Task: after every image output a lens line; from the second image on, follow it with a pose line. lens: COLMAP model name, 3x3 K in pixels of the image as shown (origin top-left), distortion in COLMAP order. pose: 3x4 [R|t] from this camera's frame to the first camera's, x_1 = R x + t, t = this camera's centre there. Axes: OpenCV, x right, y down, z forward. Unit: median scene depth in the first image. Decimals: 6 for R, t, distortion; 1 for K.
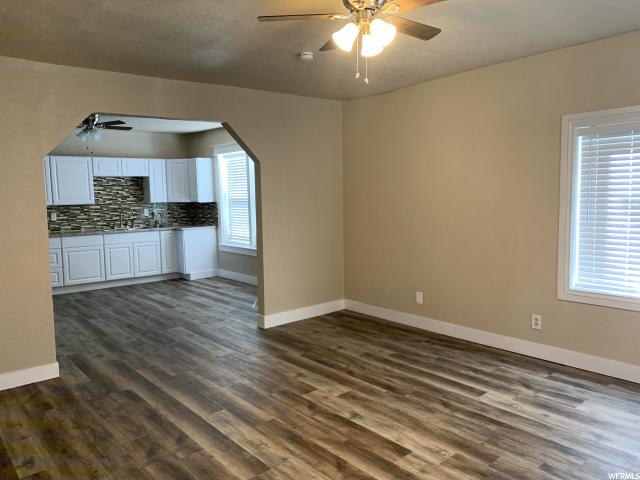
lens RADIAL K [[487.2, 0, 318.8], [0, 487.2, 237.6], [0, 0, 1]] dist [0.060946, -0.070997]
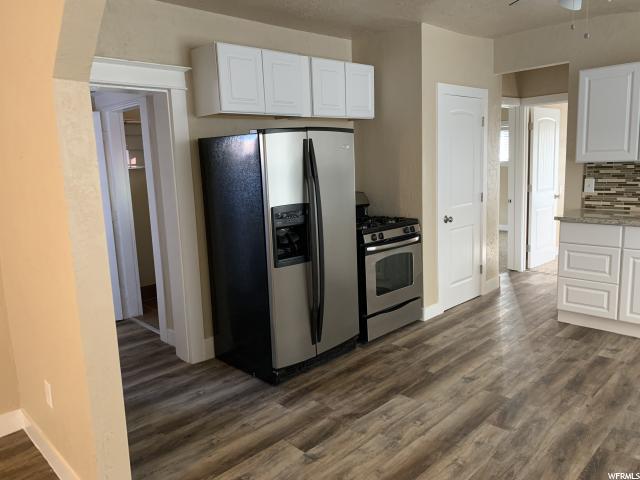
lens RADIAL K [[487.2, 0, 318.8], [0, 487.2, 237.6], [0, 0, 1]] dist [0.060946, -0.070997]
pose [[0.073096, 0.172774, -0.982245, -0.044641], [-0.059980, 0.983859, 0.168595, -0.047981], [0.995520, 0.046592, 0.082279, 0.566938]]
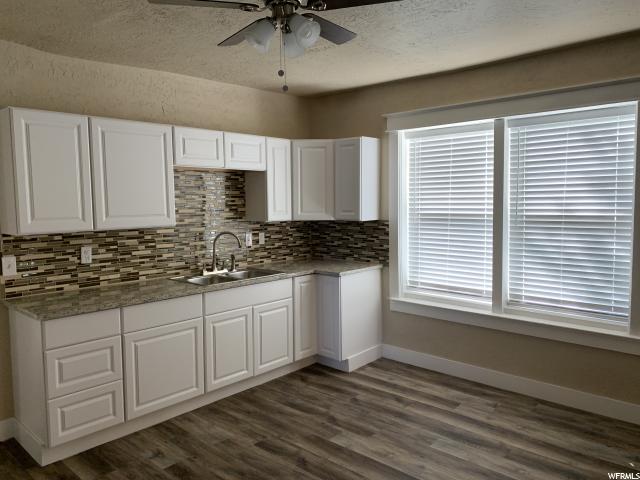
lens RADIAL K [[487.2, 0, 318.8], [0, 487.2, 237.6], [0, 0, 1]] dist [0.060946, -0.070997]
pose [[0.992831, -0.003146, 0.119487, -0.354400], [0.005680, 0.999766, -0.020872, -0.043926], [-0.119393, 0.021401, 0.992616, 0.491309]]
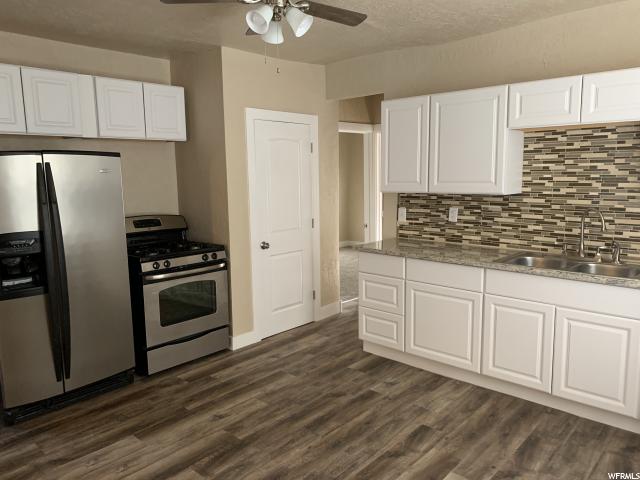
lens RADIAL K [[487.2, 0, 318.8], [0, 487.2, 237.6], [0, 0, 1]] dist [0.060946, -0.070997]
pose [[0.122156, 0.152280, -0.980759, -0.042515], [-0.085597, 0.986094, 0.142447, -0.073772], [0.988813, 0.066549, 0.133492, 0.735516]]
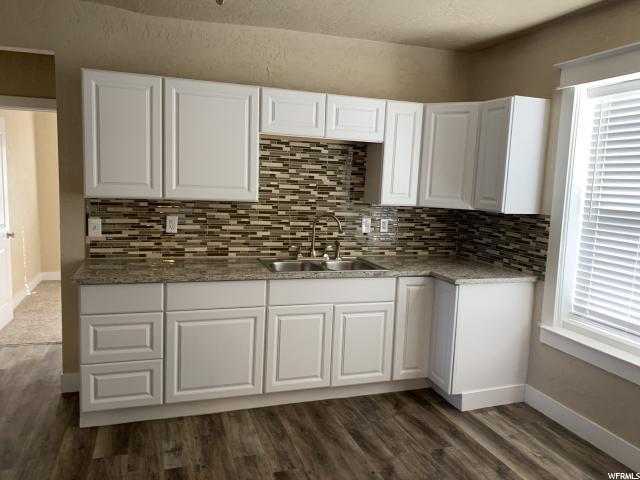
lens RADIAL K [[487.2, 0, 318.8], [0, 487.2, 237.6], [0, 0, 1]] dist [0.060946, -0.070997]
pose [[0.926709, 0.098853, -0.362545, -0.239308], [-0.093841, 0.995090, 0.031458, -0.052143], [0.363875, 0.004869, 0.931435, 0.595187]]
